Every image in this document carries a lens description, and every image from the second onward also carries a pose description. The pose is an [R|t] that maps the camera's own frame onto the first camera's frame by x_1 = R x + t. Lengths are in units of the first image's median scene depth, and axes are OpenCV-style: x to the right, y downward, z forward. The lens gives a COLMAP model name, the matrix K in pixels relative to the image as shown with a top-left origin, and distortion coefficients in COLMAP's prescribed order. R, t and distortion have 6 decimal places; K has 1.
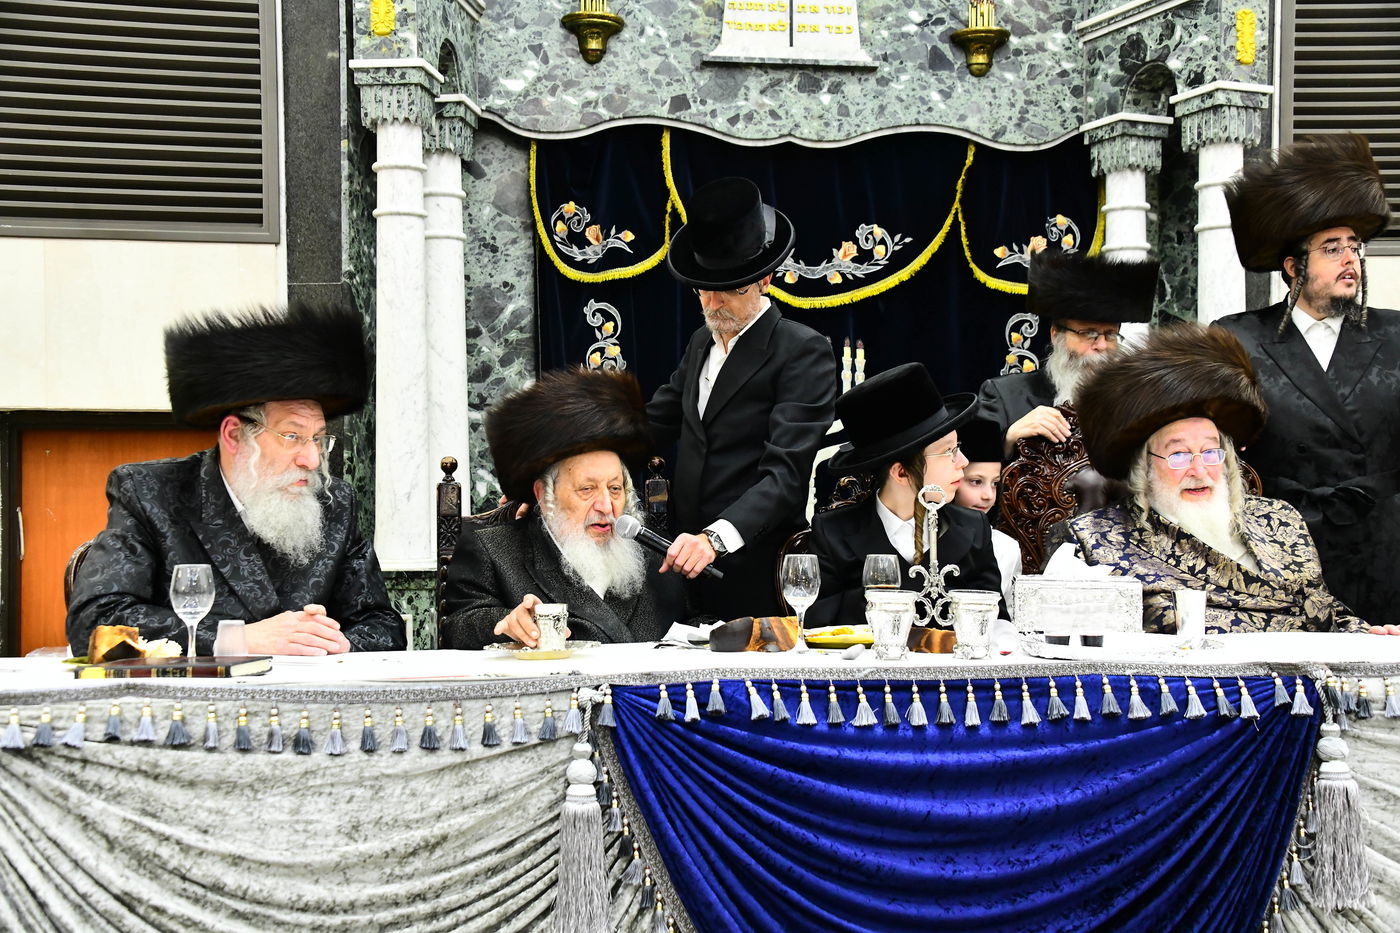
lens RADIAL K [[1719.2, 0, 697.8], [0, 1719.2, 469.7], [0, 0, 1]] dist [0.119791, 0.198268]
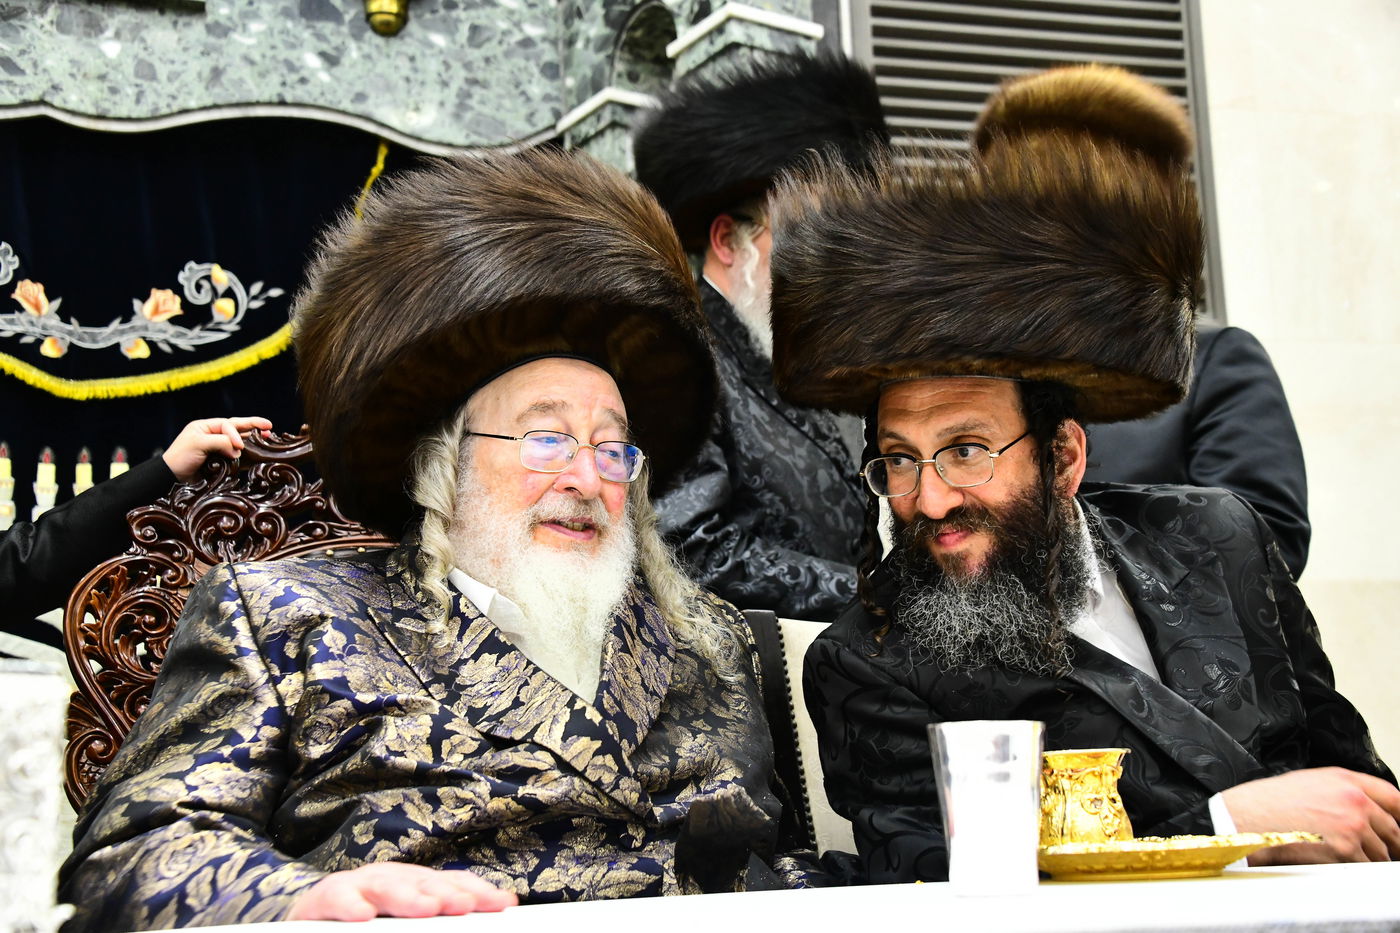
lens RADIAL K [[1712.3, 0, 727.4], [0, 1712.3, 496.7], [0, 0, 1]] dist [0.016843, 0.424512]
pose [[0.988692, -0.011445, 0.149521, 0.193800], [0.035393, 0.986724, -0.158504, 0.037905], [-0.145722, 0.162003, 0.975971, 0.423408]]
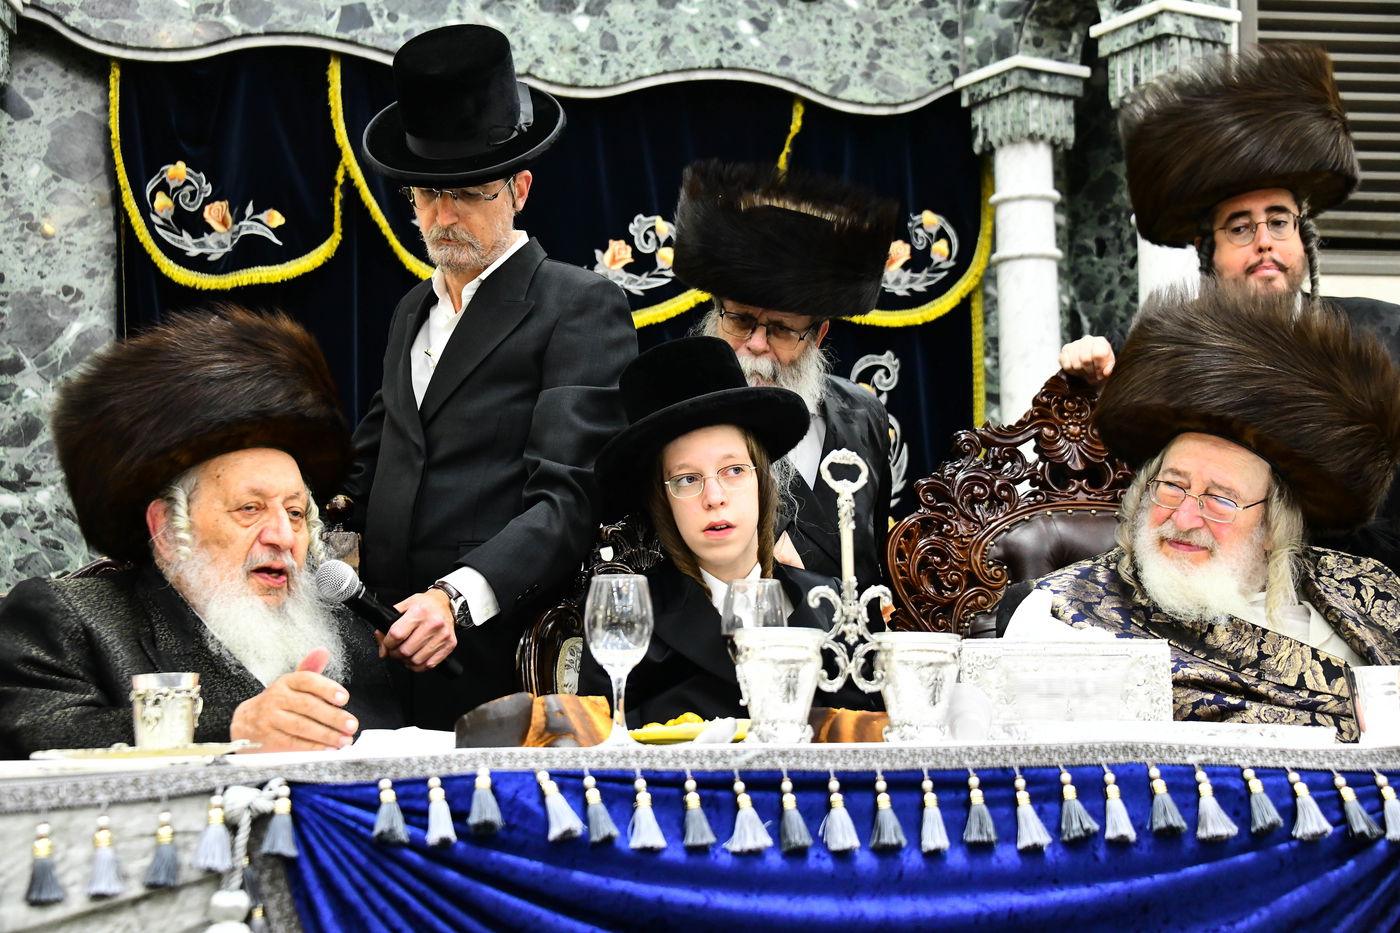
lens RADIAL K [[2405.7, 0, 693.5], [0, 2405.7, 461.0], [0, 0, 1]] dist [0.383667, 0.464605]
pose [[0.989657, 0.003638, 0.143407, -0.016527], [0.011777, 0.994243, -0.106497, 0.050978], [-0.142969, 0.107085, 0.983917, 0.103105]]
